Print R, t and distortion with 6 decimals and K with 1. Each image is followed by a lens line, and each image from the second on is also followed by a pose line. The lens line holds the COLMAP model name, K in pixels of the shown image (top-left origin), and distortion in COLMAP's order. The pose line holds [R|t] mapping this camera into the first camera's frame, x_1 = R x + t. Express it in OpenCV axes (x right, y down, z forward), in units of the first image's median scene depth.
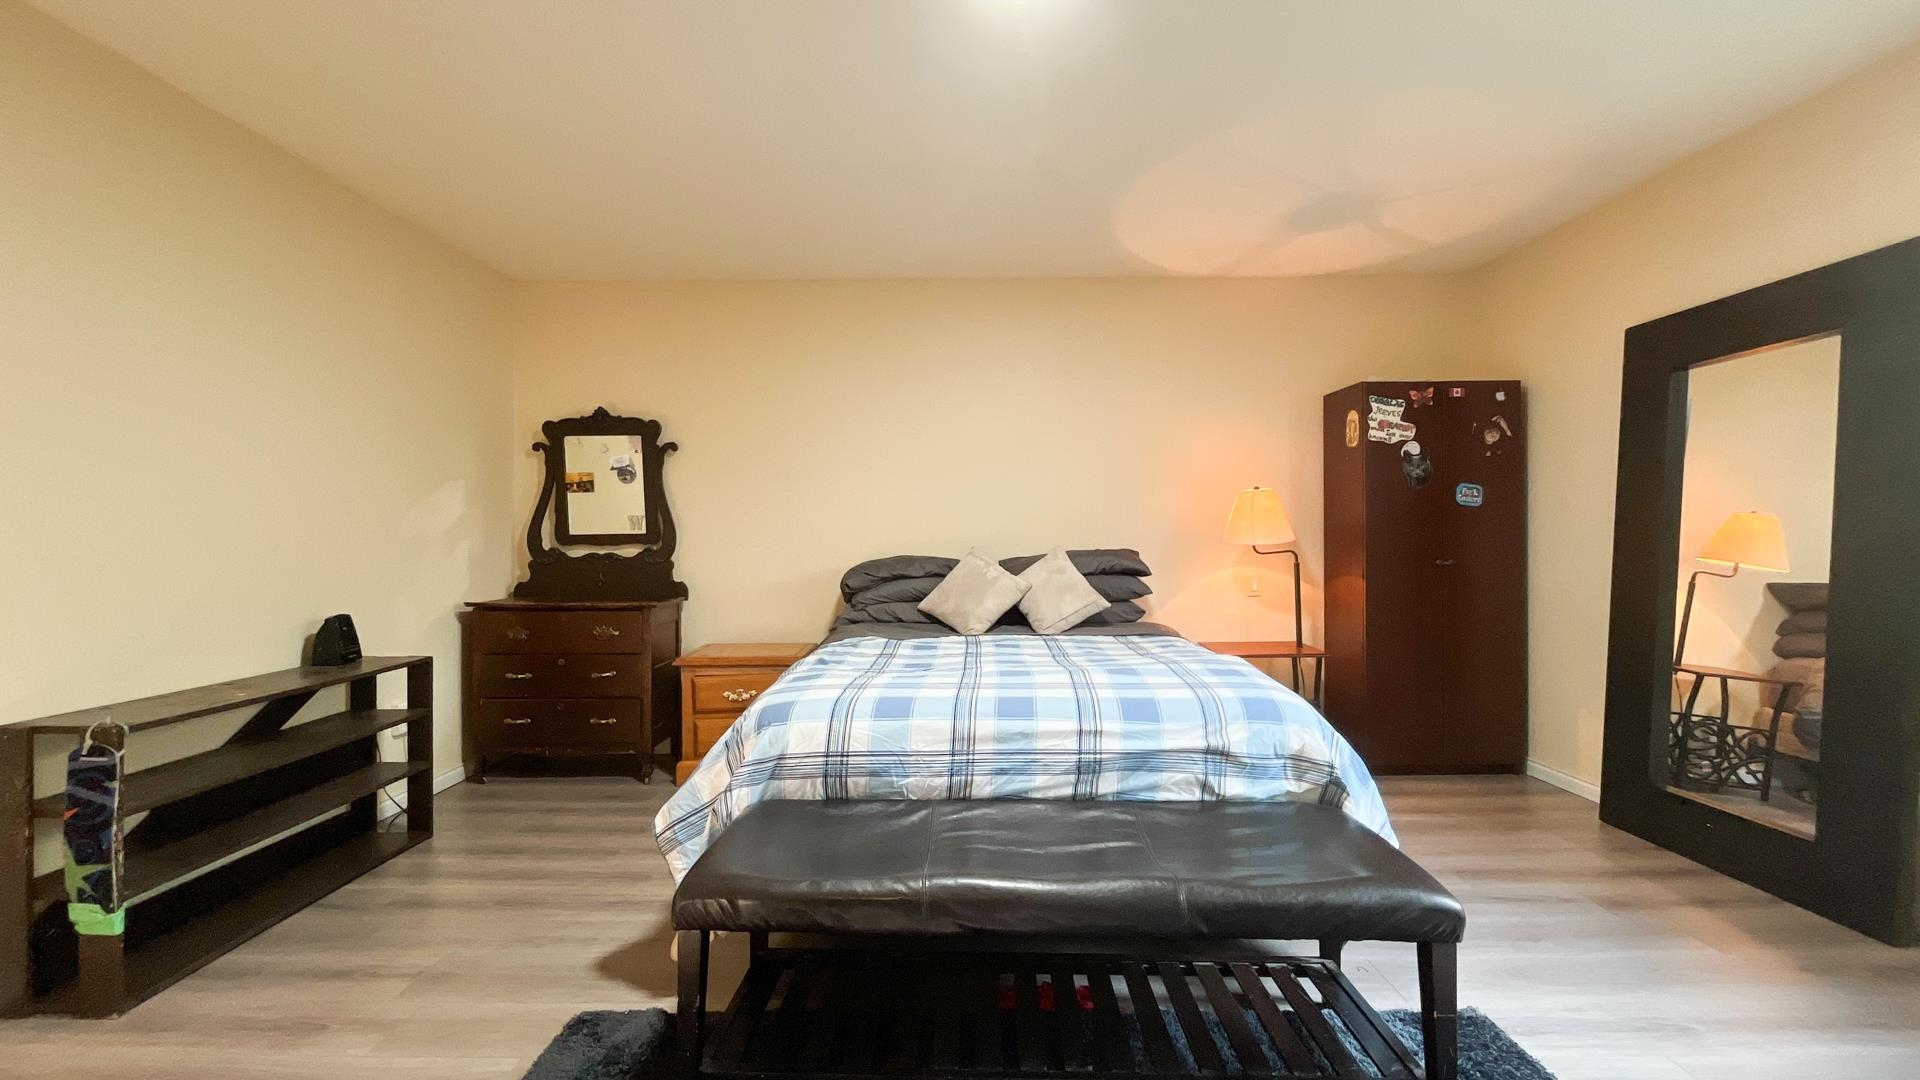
lens RADIAL K [[775.8, 0, 953.4], [0, 775.8, 541.0], [0, 0, 1]] dist [-0.002556, -0.000026]
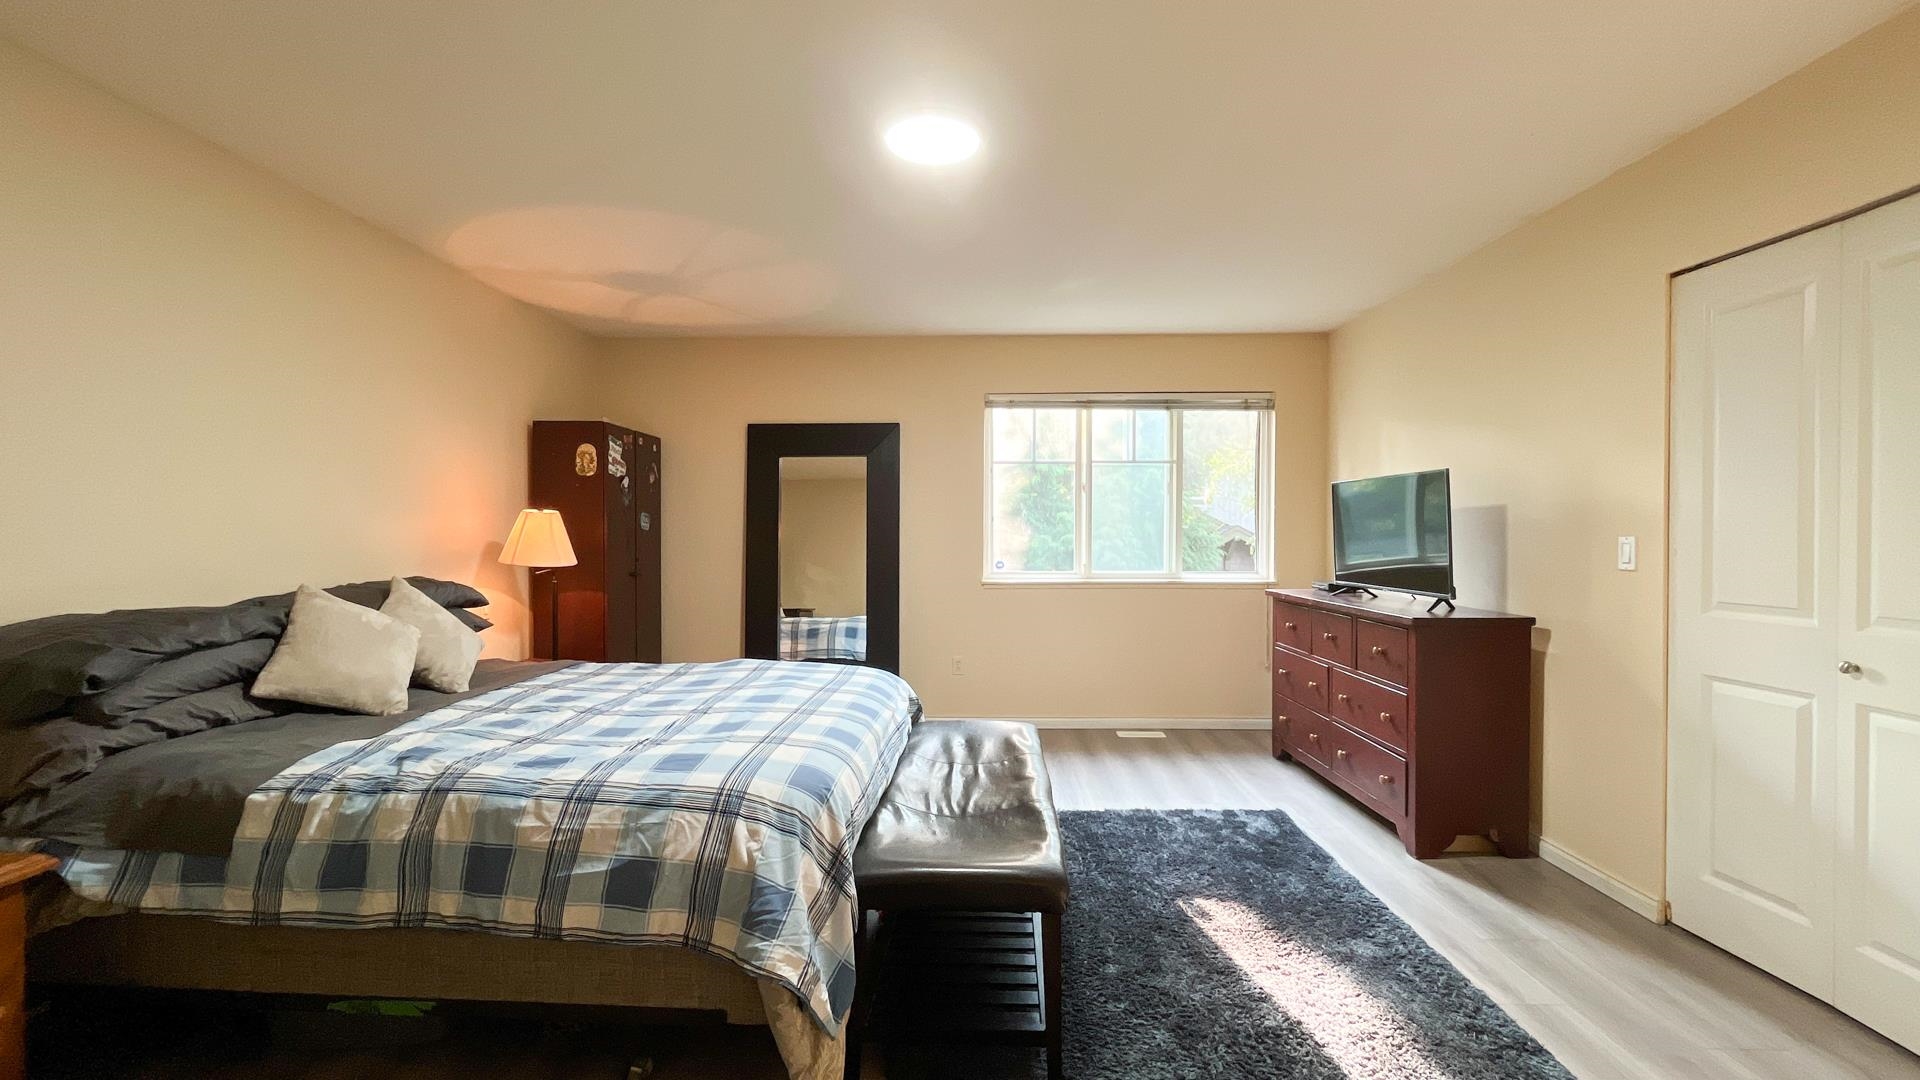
lens RADIAL K [[775.8, 0, 953.4], [0, 775.8, 541.0], [0, 0, 1]] dist [-0.002556, -0.000026]
pose [[0.022992, -0.004003, 0.999728, -0.617171], [0.002351, 0.999989, 0.003950, -0.030866], [-0.999733, 0.002259, 0.023001, 0.455093]]
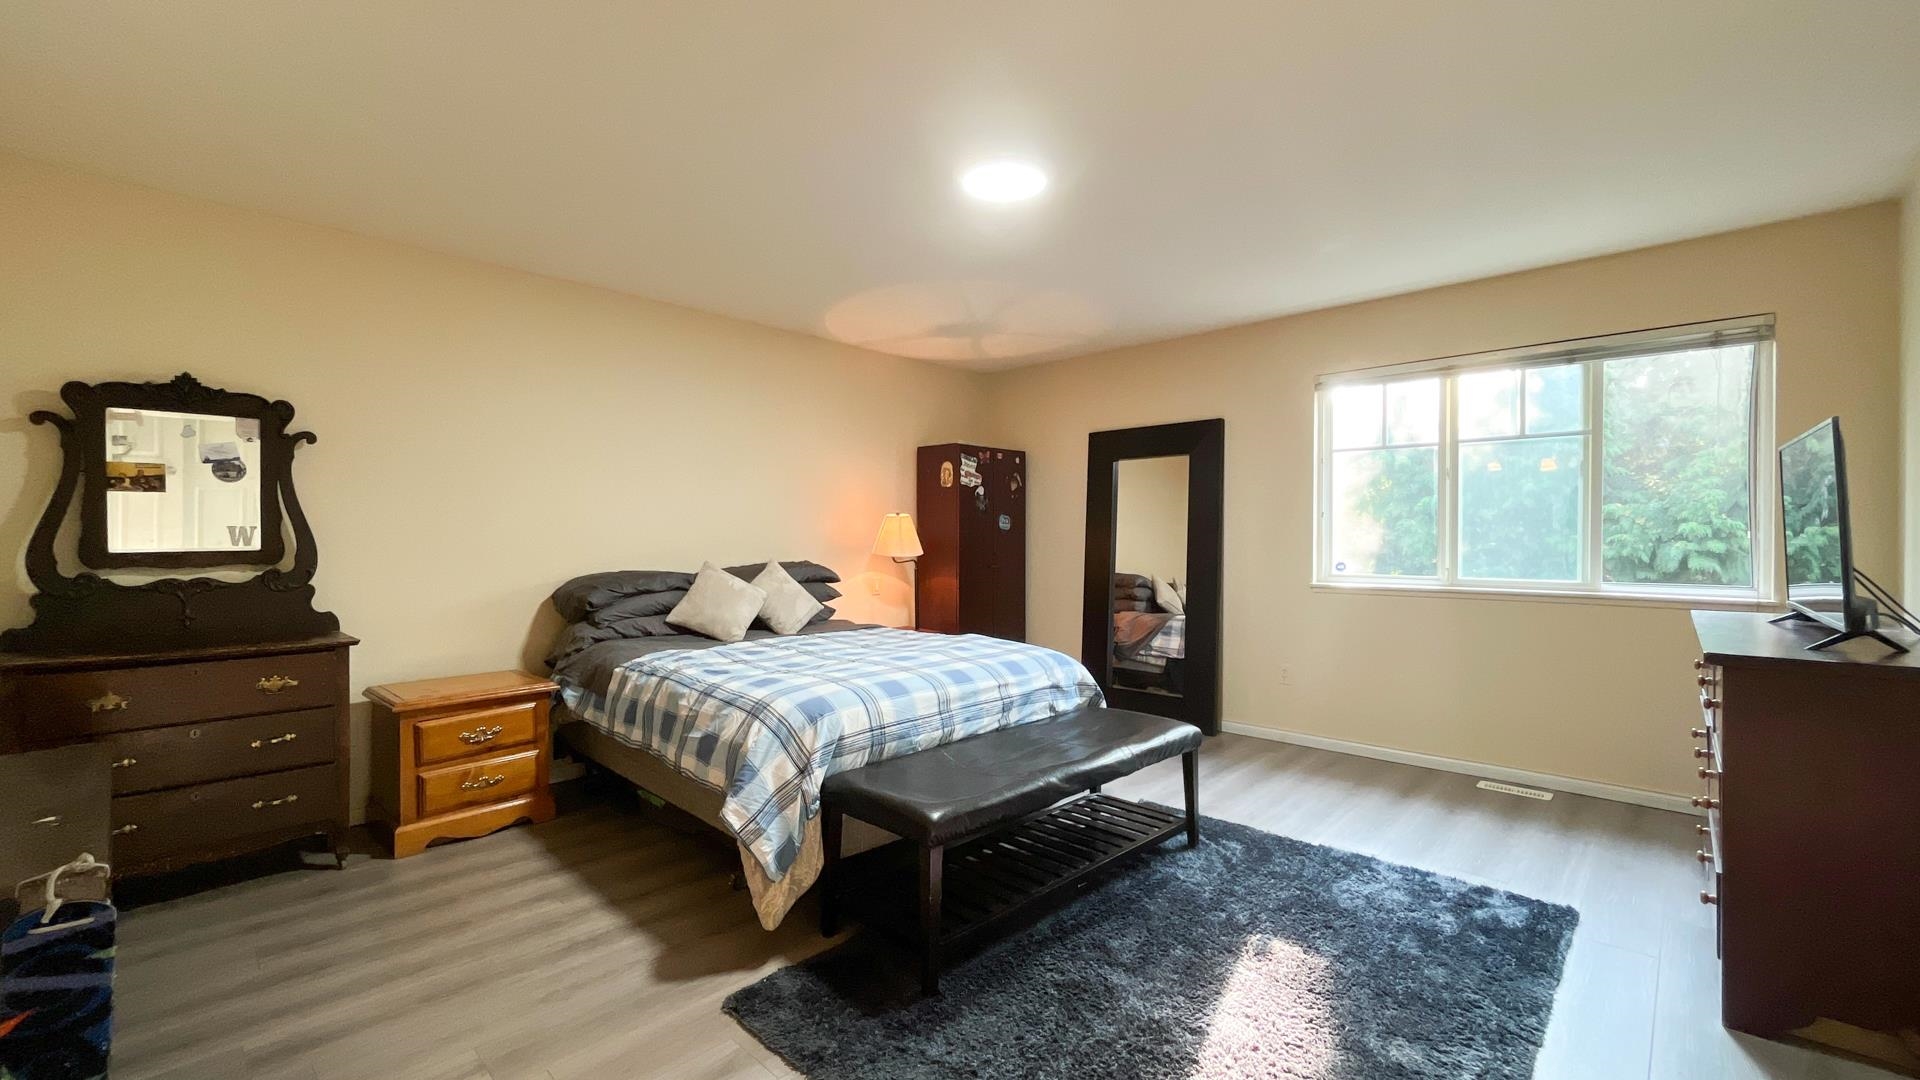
lens RADIAL K [[775.8, 0, 953.4], [0, 775.8, 541.0], [0, 0, 1]] dist [-0.002556, -0.000026]
pose [[0.687525, 0.001405, 0.726159, -0.535661], [-0.001461, 0.999999, -0.000552, -0.021258], [-0.726159, -0.000682, 0.687526, 0.003805]]
